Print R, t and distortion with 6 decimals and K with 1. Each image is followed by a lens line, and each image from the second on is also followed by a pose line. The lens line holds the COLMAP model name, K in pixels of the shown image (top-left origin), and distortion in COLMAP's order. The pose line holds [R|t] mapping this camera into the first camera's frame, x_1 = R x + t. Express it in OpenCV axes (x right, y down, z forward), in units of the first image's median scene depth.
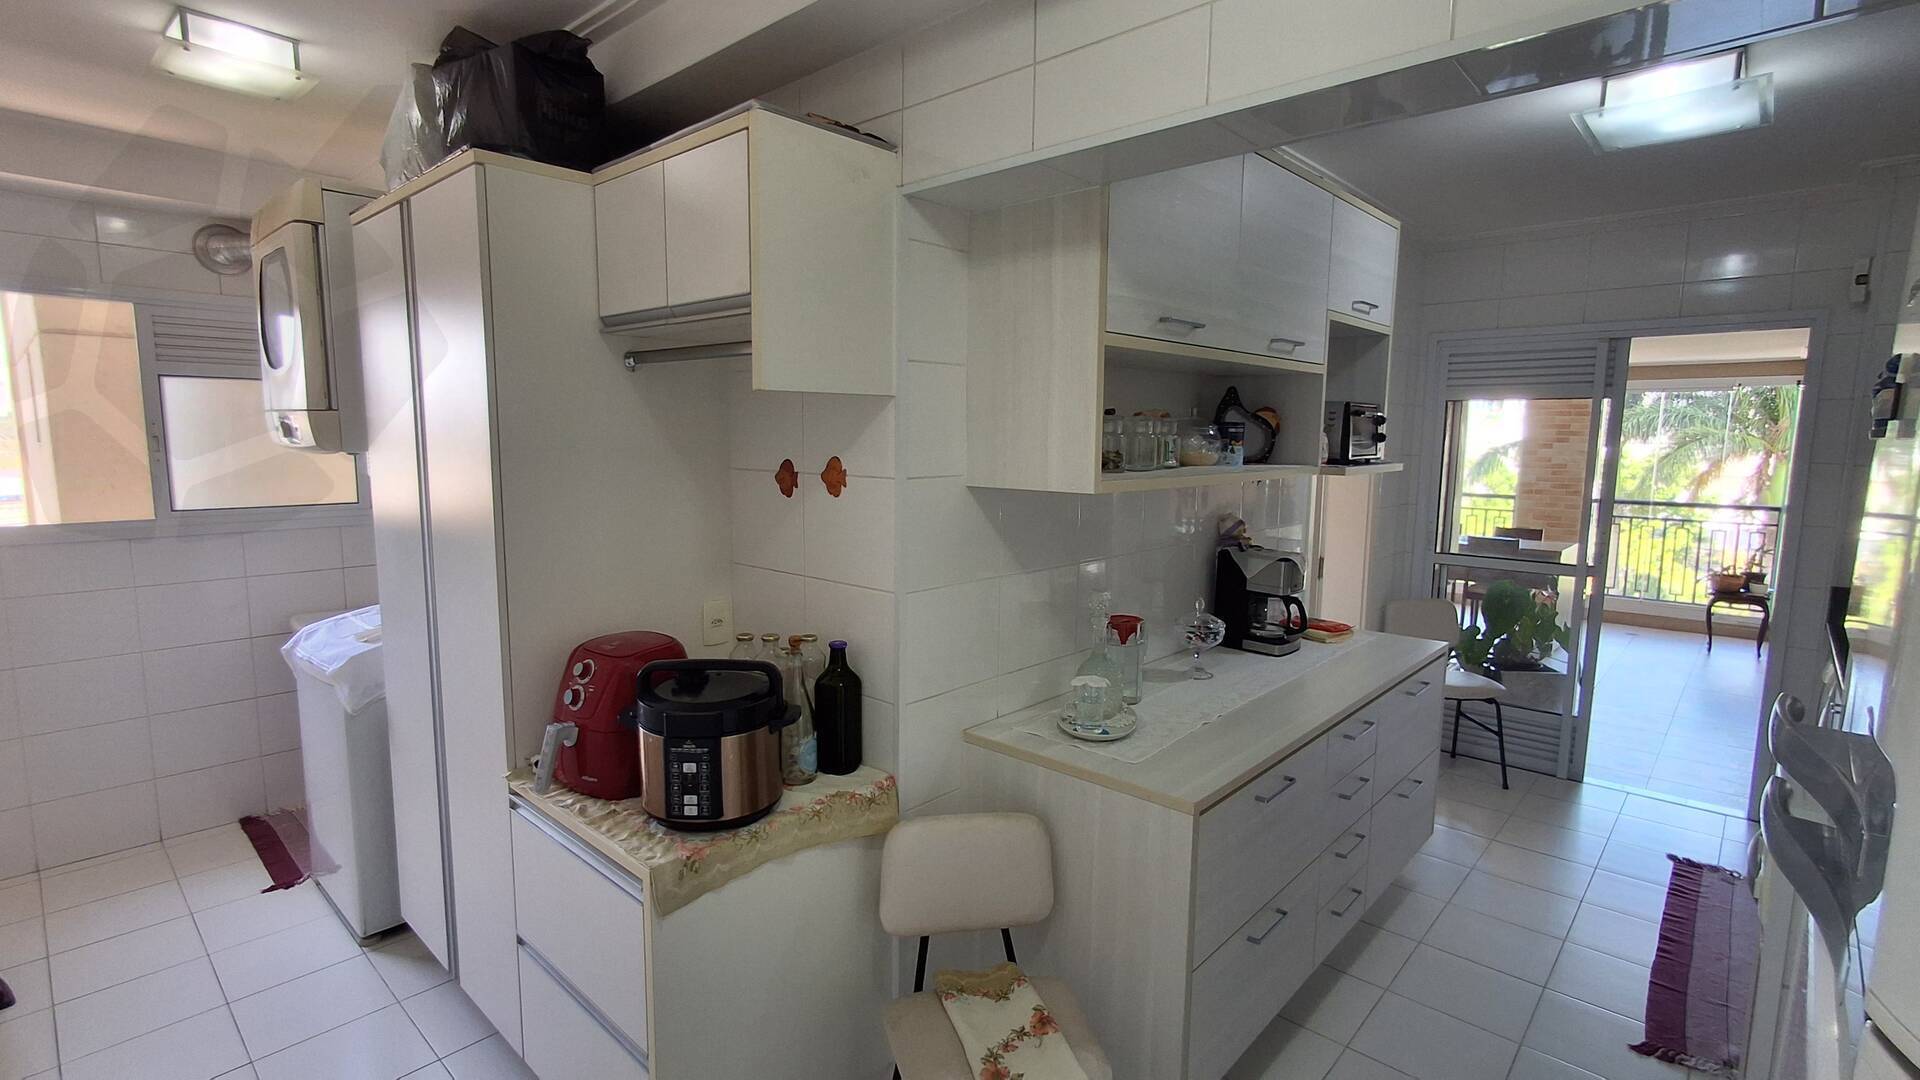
lens RADIAL K [[888.9, 0, 928.7], [0, 888.9, 544.8], [0, 0, 1]] dist [-0.001098, 0.000711]
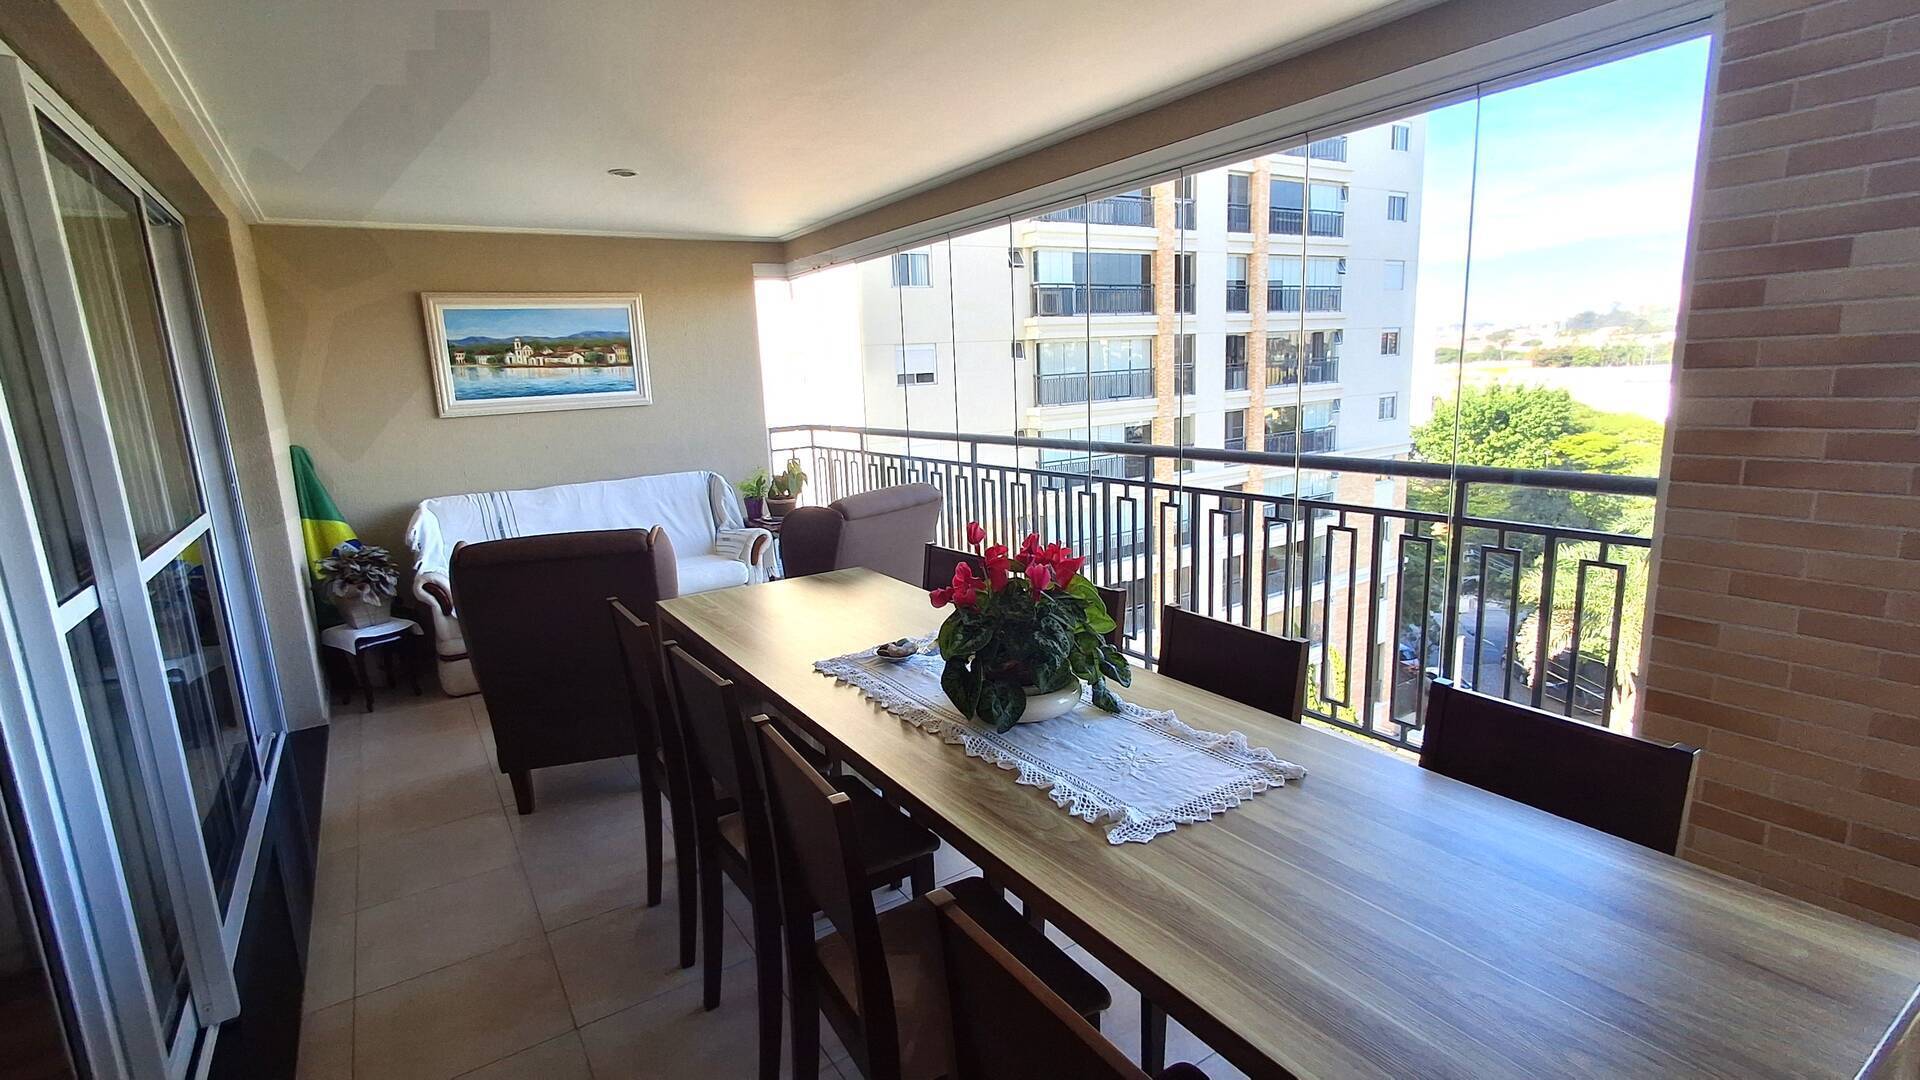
lens RADIAL K [[888.9, 0, 928.7], [0, 888.9, 544.8], [0, 0, 1]] dist [-0.001098, 0.000711]
pose [[0.968199, -0.005338, -0.250126, 0.610417], [0.024090, 0.997116, 0.071970, -0.070572], [0.249020, -0.075707, 0.965535, 0.830245]]
